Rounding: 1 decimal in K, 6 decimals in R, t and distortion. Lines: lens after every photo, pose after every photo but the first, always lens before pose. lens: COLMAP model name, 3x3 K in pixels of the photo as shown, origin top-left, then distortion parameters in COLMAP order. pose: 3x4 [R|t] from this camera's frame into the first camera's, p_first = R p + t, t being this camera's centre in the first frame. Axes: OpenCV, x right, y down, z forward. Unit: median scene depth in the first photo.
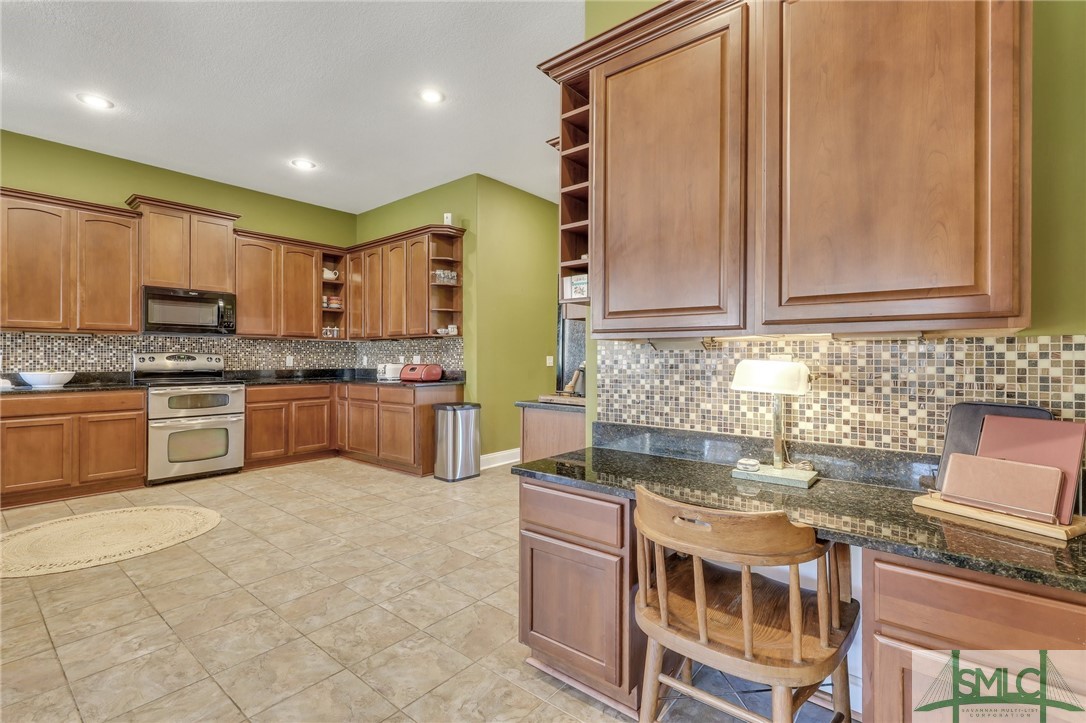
lens RADIAL K [[498.5, 0, 540.7], [0, 498.5, 352.0], [0, 0, 1]] dist [0.002623, -0.000156]
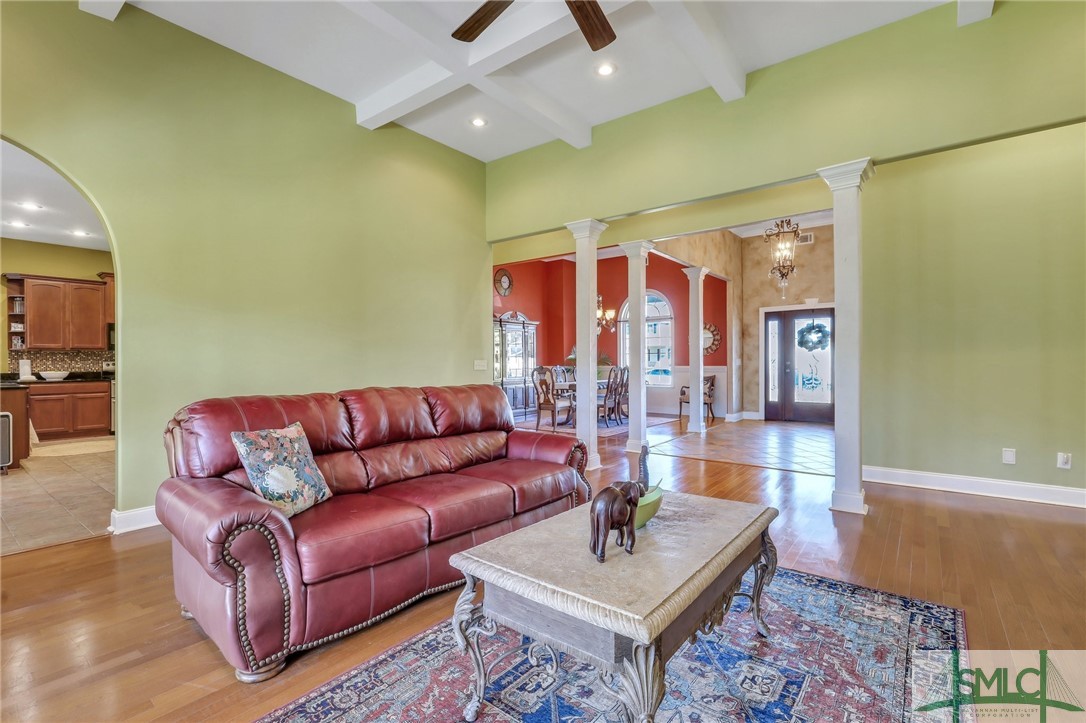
lens RADIAL K [[498.5, 0, 549.4], [0, 498.5, 359.2], [0, 0, 1]] dist [0.002623, -0.000156]
pose [[0.999365, -0.007893, 0.034750, 0.675627], [0.007589, 0.999932, 0.008888, -0.008008], [-0.034818, -0.008618, 0.999357, -0.788894]]
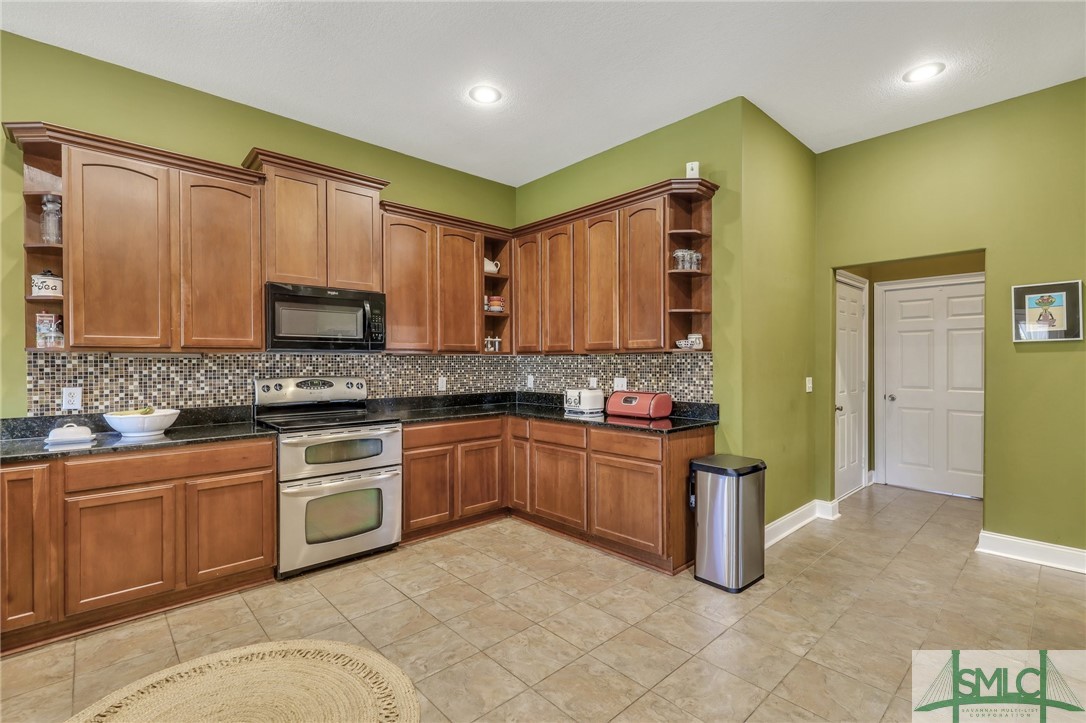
lens RADIAL K [[498.5, 0, 546.1], [0, 498.5, 360.0], [0, 0, 1]] dist [0.002623, -0.000156]
pose [[0.991571, -0.003295, -0.129520, -0.311409], [0.004531, 0.999947, 0.009248, -0.028961], [0.129483, -0.009757, 0.991534, 0.349124]]
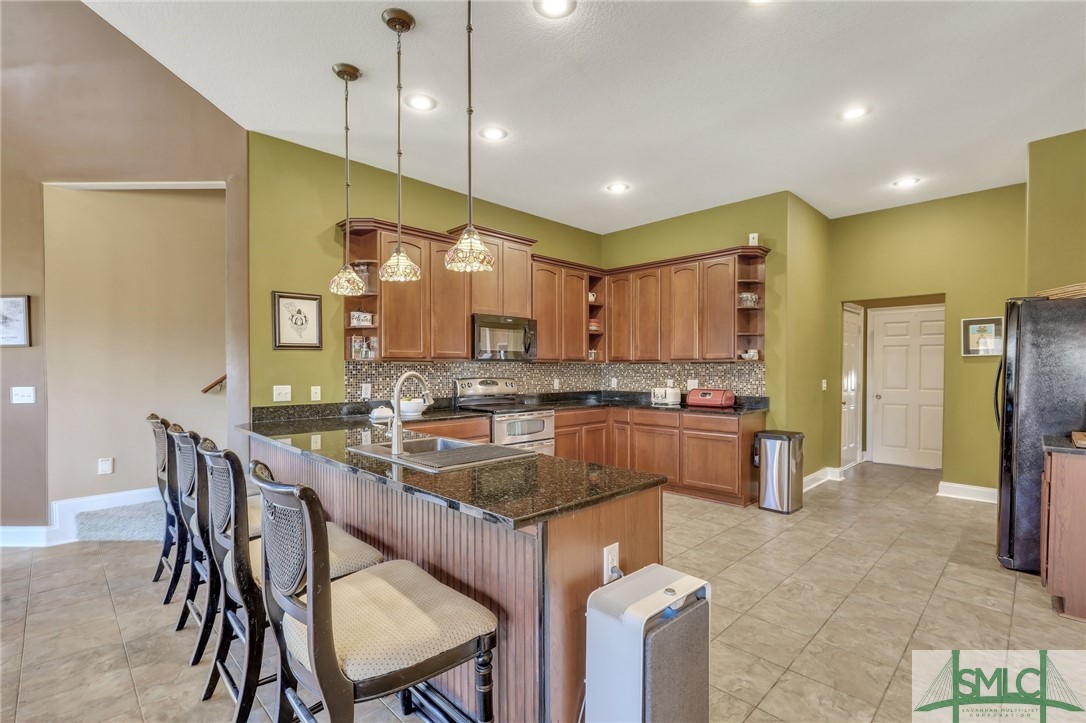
lens RADIAL K [[498.5, 0, 552.2], [0, 498.5, 371.8], [0, 0, 1]] dist [0.002623, -0.000156]
pose [[0.995678, 0.000983, -0.092871, -0.514933], [0.000908, 0.999793, 0.020322, -0.033277], [0.092872, -0.020318, 0.995471, 0.001837]]
